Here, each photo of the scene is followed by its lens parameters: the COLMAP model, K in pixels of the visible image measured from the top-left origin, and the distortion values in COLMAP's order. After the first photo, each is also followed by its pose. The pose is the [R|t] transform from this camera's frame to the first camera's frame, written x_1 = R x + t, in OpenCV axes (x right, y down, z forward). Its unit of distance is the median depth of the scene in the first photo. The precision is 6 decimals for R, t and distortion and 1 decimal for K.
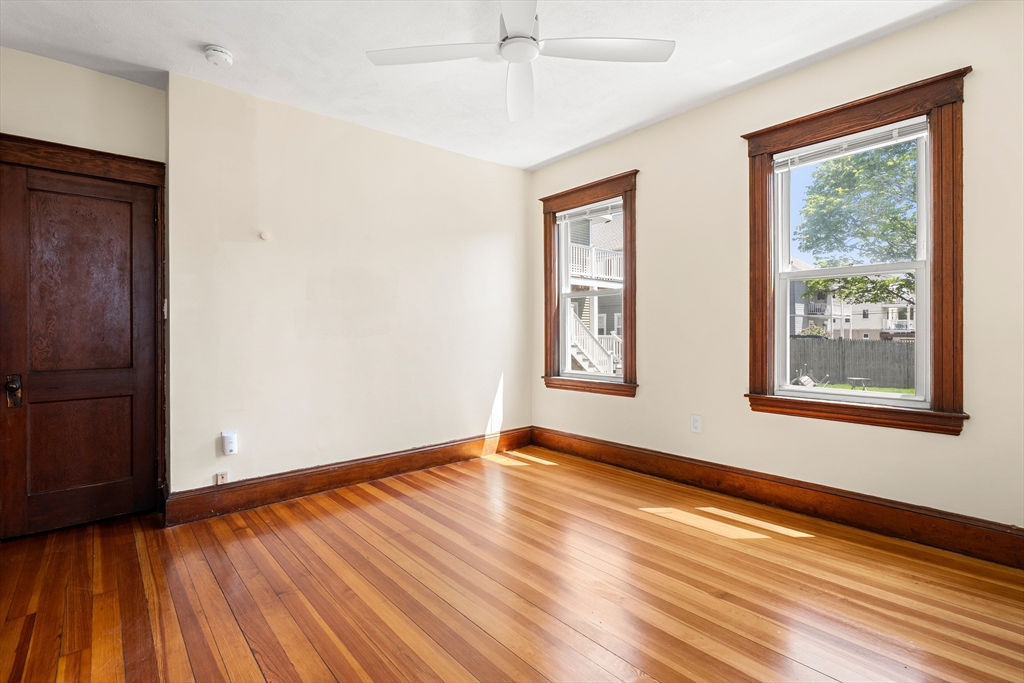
lens RADIAL K [[470.1, 0, 514.8], [0, 470.1, 335.4], [0, 0, 1]] dist [-0.001731, -0.000199]
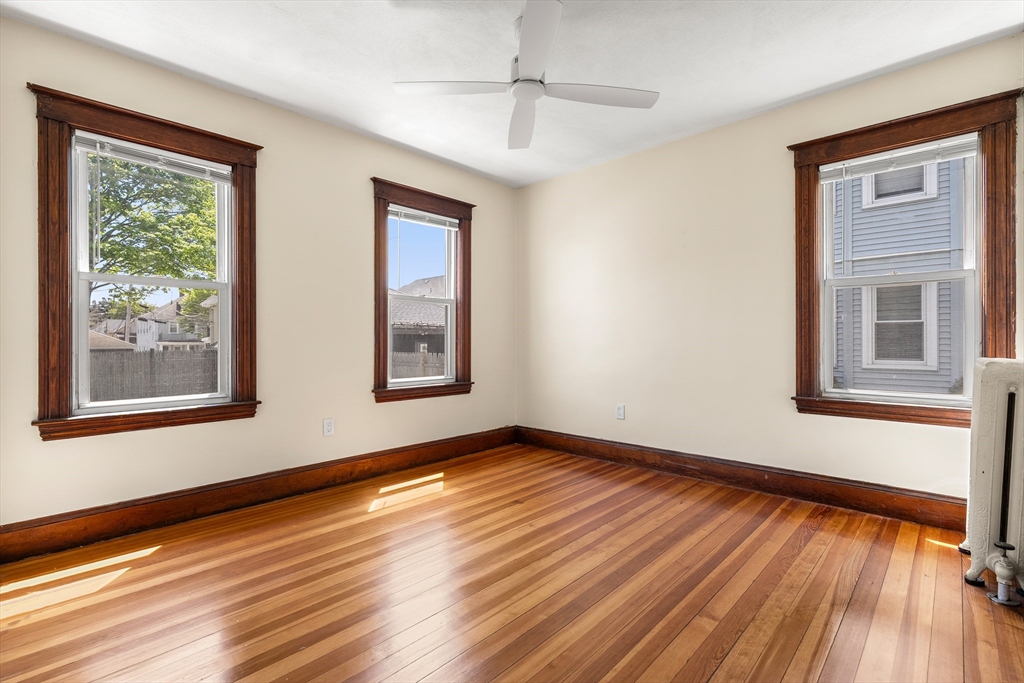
lens RADIAL K [[470.1, 0, 514.8], [0, 470.1, 335.4], [0, 0, 1]] dist [-0.001731, -0.000199]
pose [[-0.090617, 0.010363, 0.995832, -0.632026], [0.004709, 0.999939, -0.009977, -0.001437], [-0.995875, 0.003786, -0.090661, 0.628200]]
